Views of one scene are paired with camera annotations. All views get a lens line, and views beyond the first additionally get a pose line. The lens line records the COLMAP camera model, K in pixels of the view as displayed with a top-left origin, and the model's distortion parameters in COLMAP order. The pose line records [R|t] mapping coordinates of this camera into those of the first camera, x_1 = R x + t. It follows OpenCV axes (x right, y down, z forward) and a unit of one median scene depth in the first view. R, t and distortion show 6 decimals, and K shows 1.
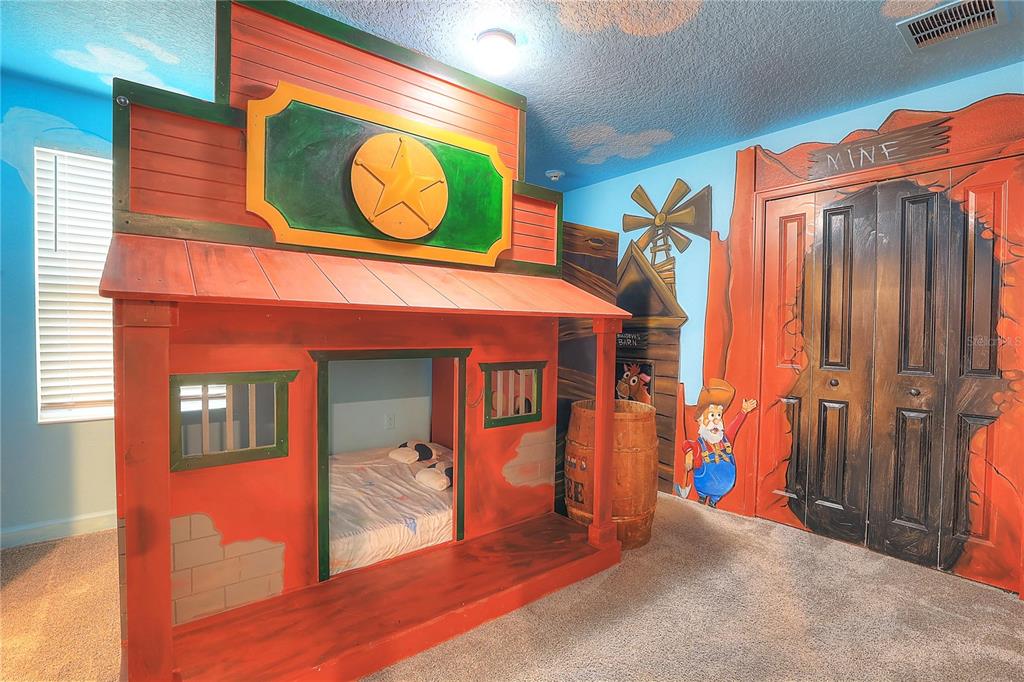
lens RADIAL K [[469.5, 0, 515.7], [0, 469.5, 341.4], [0, 0, 1]] dist [-0.044643, 0.012590]
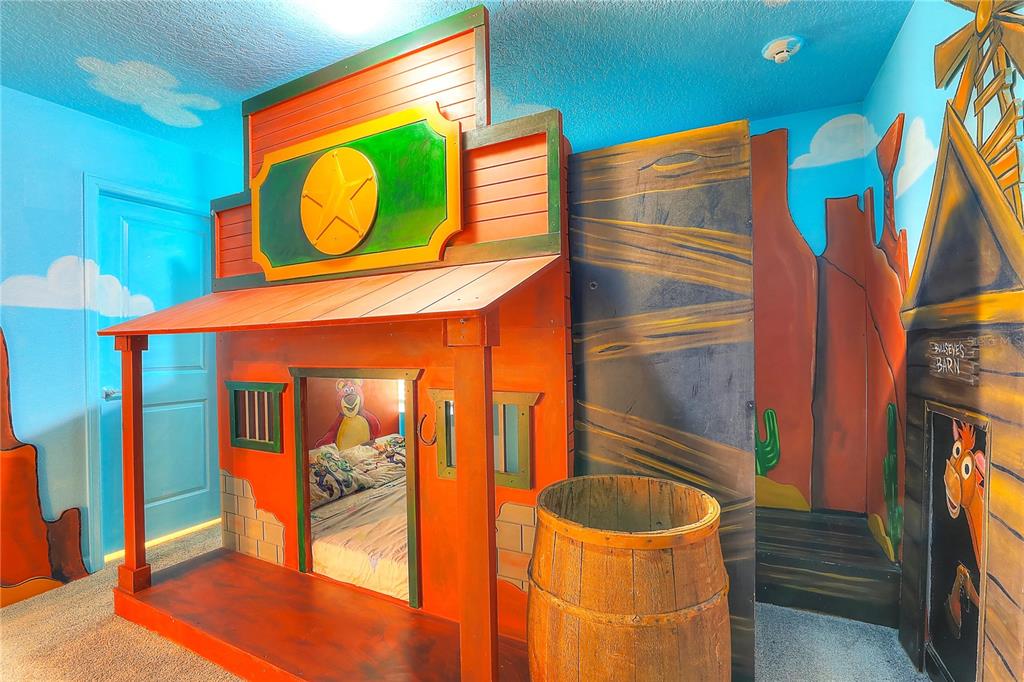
lens RADIAL K [[469.5, 0, 515.7], [0, 469.5, 341.4], [0, 0, 1]] dist [-0.044643, 0.012590]
pose [[0.416501, -0.028123, -0.908700, 0.796610], [-0.002582, 0.999481, -0.032116, -0.008848], [0.909132, 0.015722, 0.416212, 0.946034]]
